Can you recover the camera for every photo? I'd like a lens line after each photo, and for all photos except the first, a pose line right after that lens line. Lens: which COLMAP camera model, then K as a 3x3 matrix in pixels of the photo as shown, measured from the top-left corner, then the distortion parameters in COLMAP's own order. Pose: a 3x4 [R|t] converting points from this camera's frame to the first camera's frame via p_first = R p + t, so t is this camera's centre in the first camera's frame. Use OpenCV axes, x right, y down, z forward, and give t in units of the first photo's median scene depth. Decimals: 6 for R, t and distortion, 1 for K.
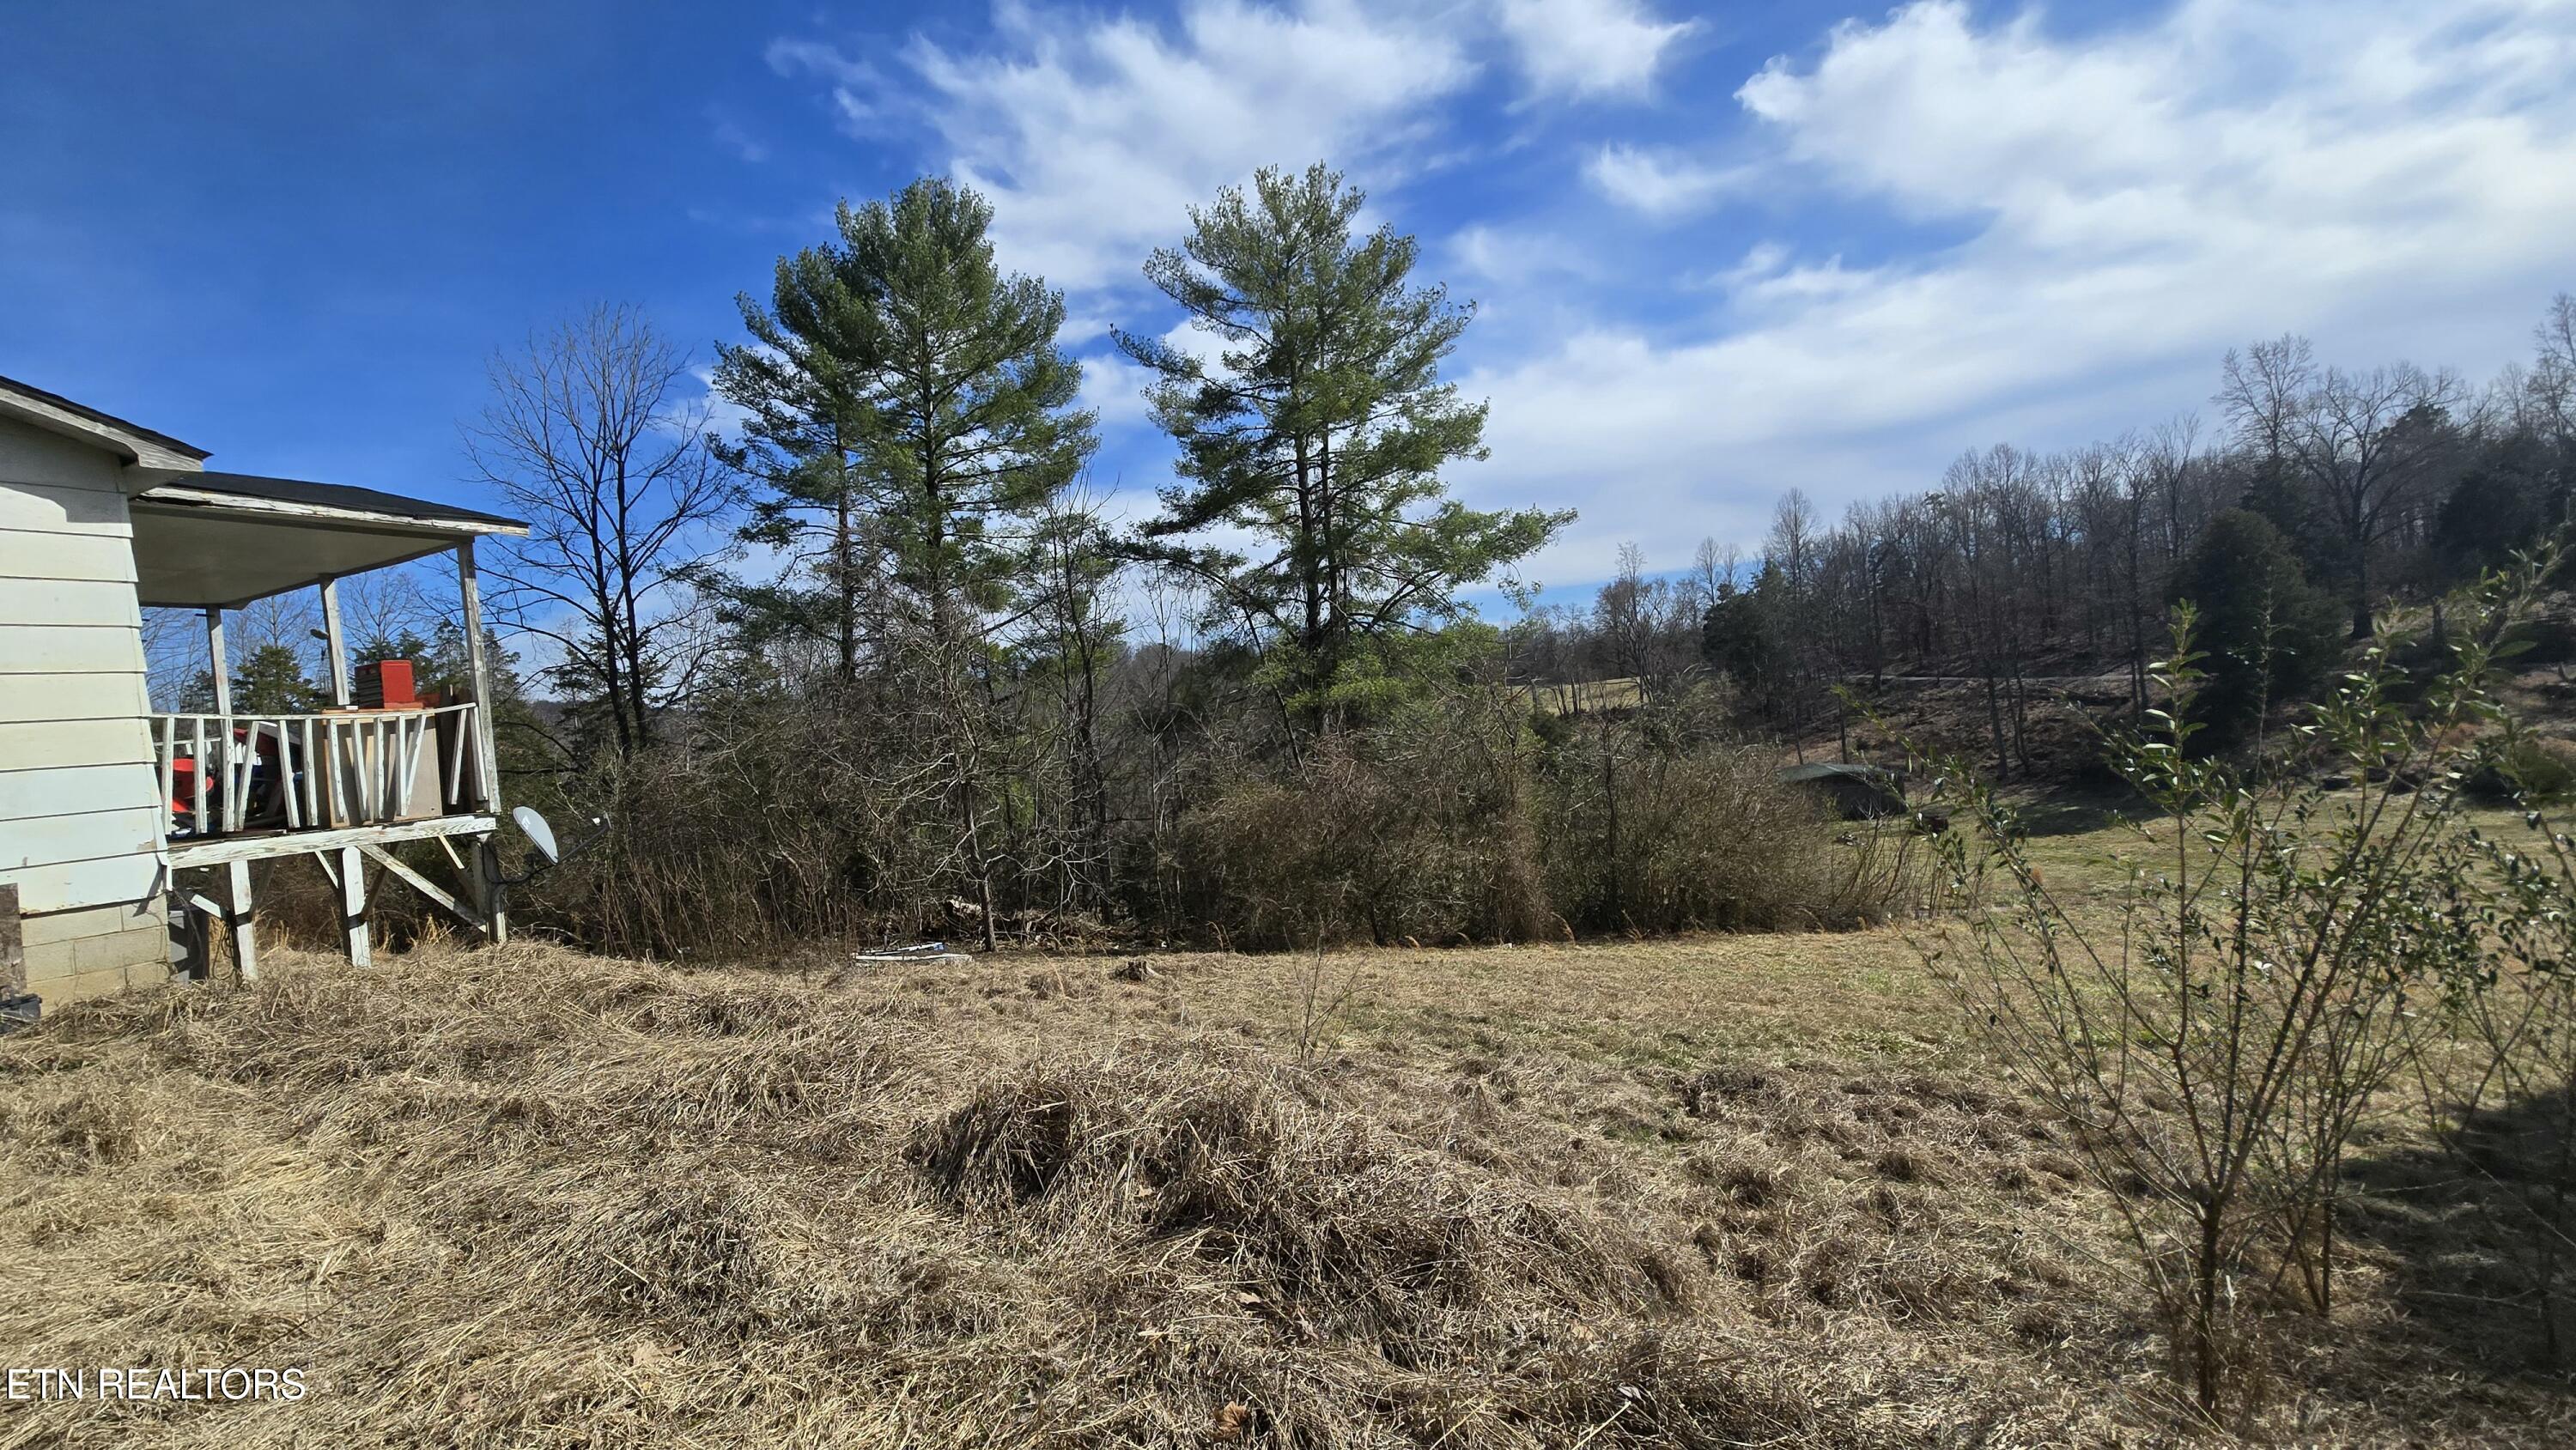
lens RADIAL K [[1051.4, 0, 1265.5], [0, 1051.4, 717.3], [0, 0, 1]] dist [0.001866, 0.000808]
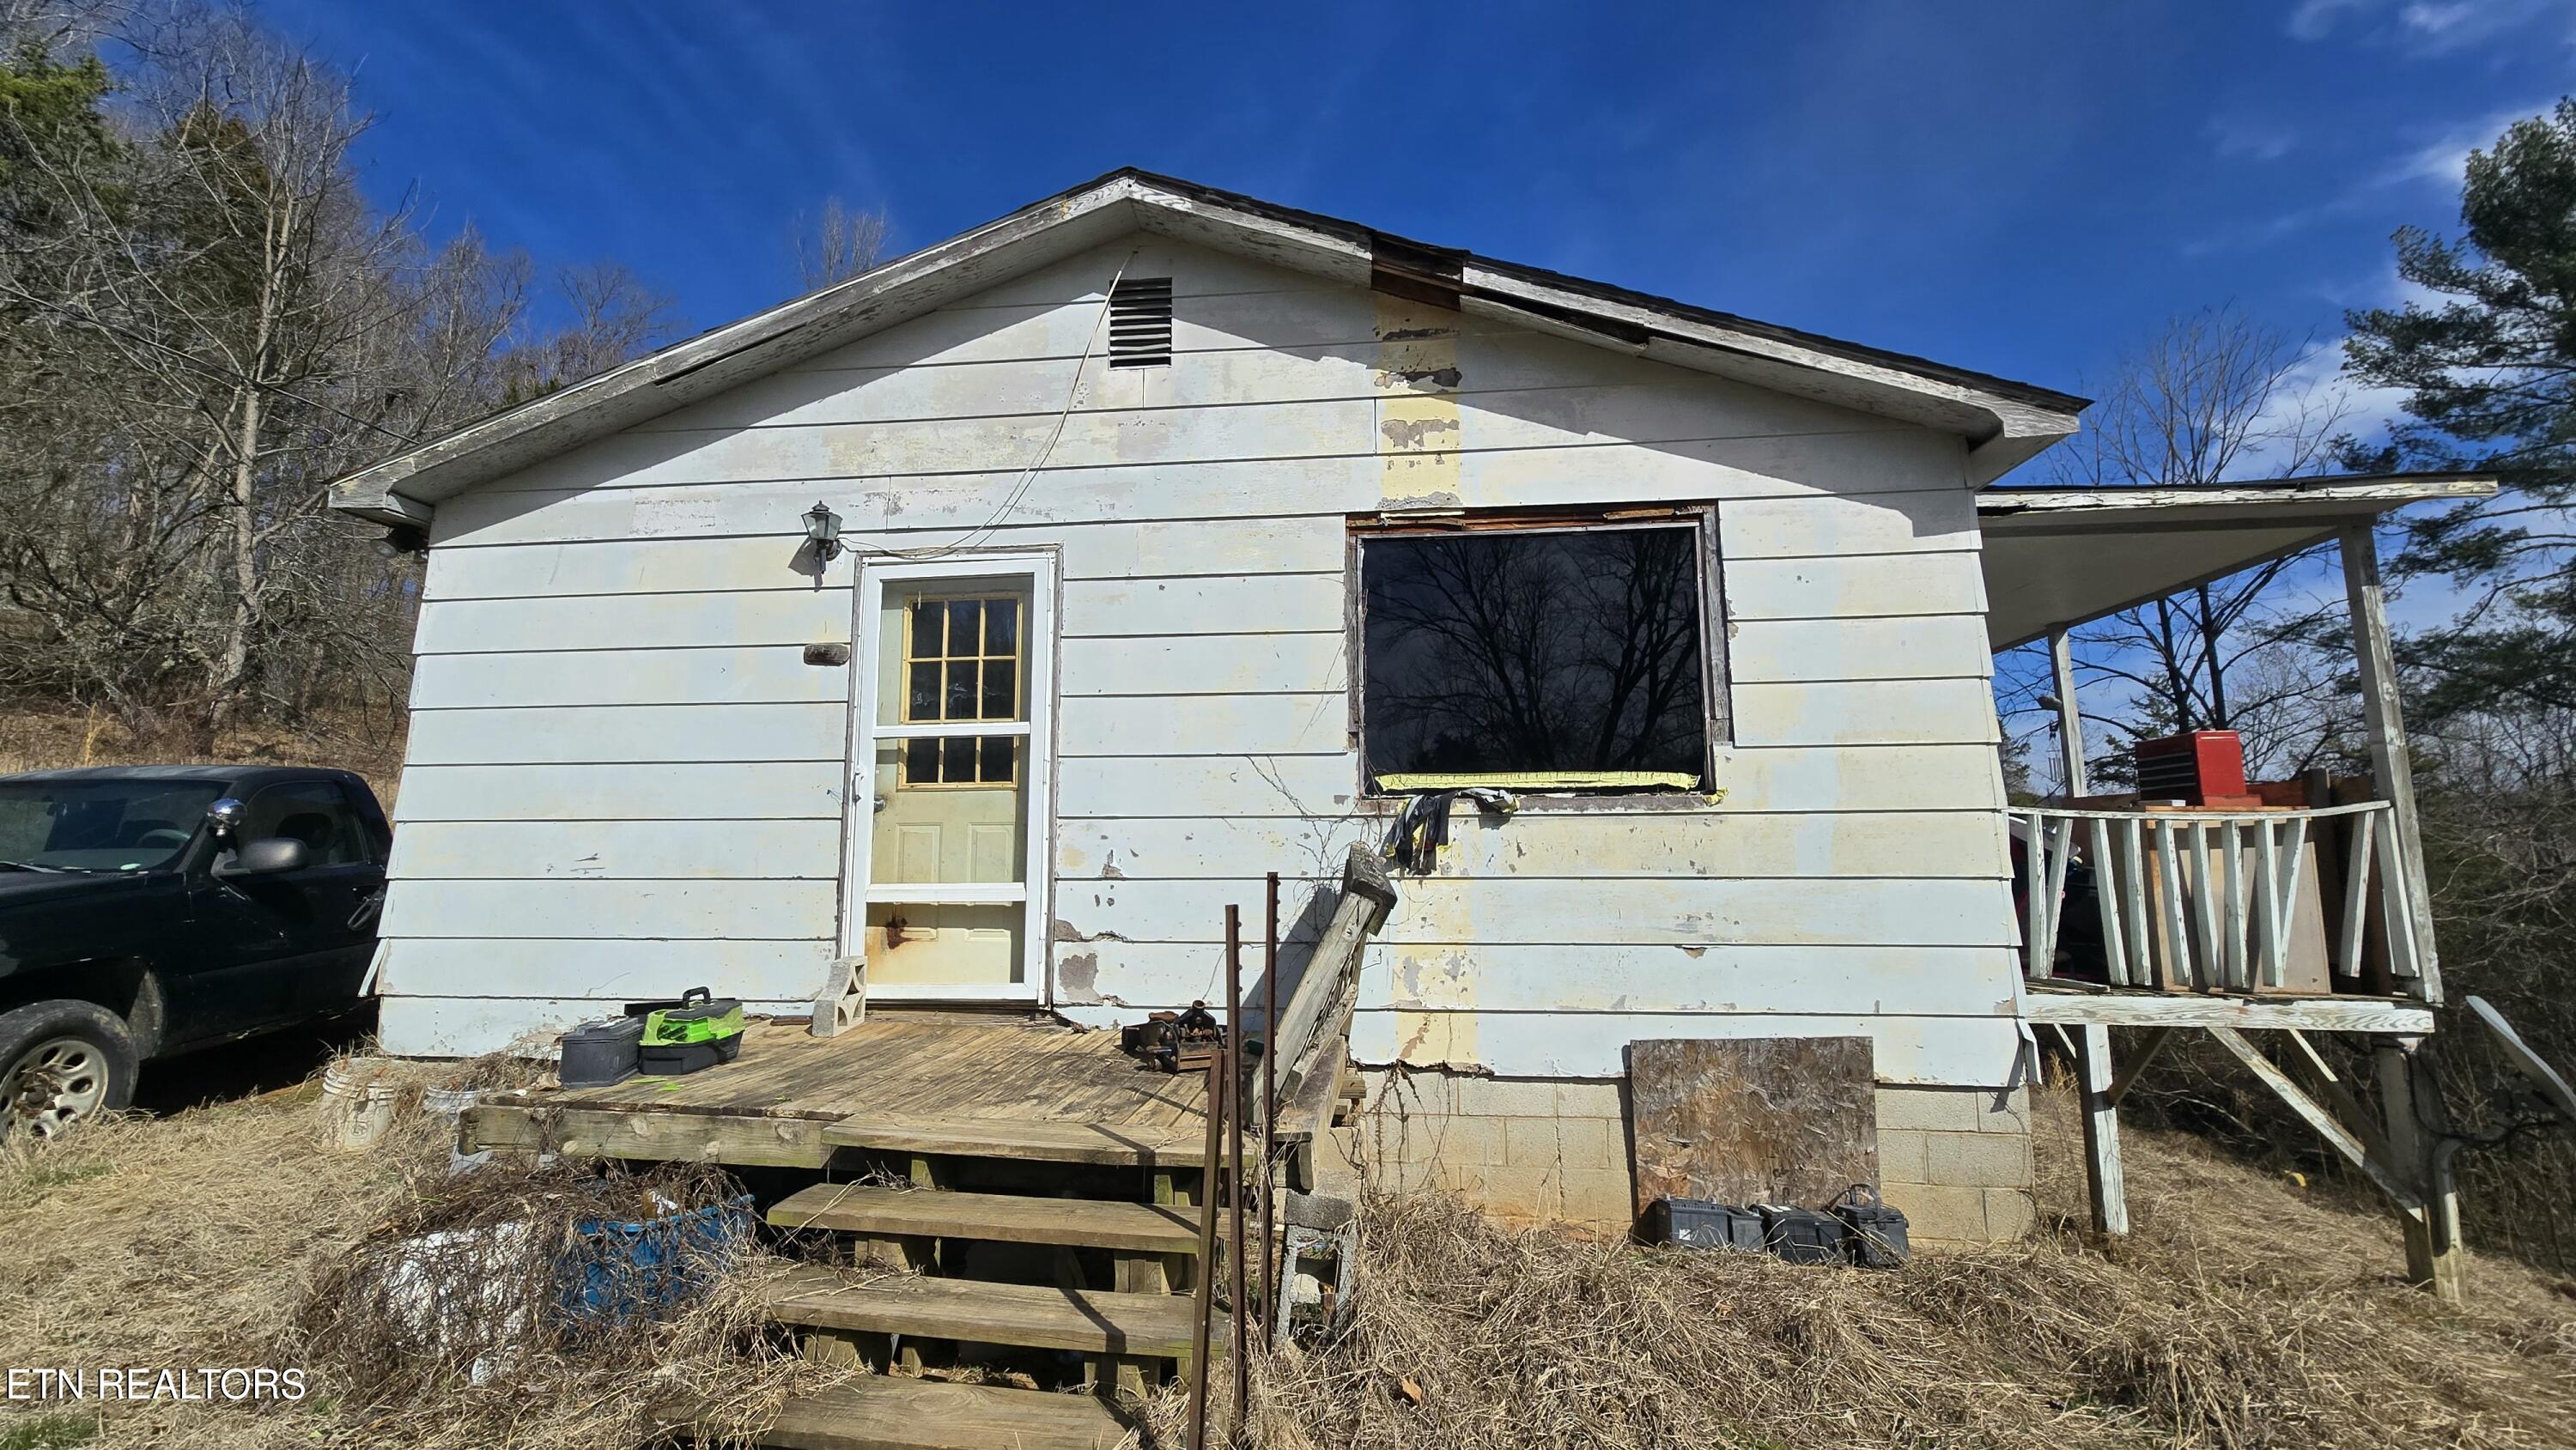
lens RADIAL K [[1051.4, 0, 1265.5], [0, 1051.4, 717.3], [0, 0, 1]] dist [0.001866, 0.000808]
pose [[0.344171, -0.041005, -0.938011, -0.427348], [-0.041542, 0.997402, -0.058844, 0.000037], [0.937987, 0.059219, 0.341574, 0.237533]]
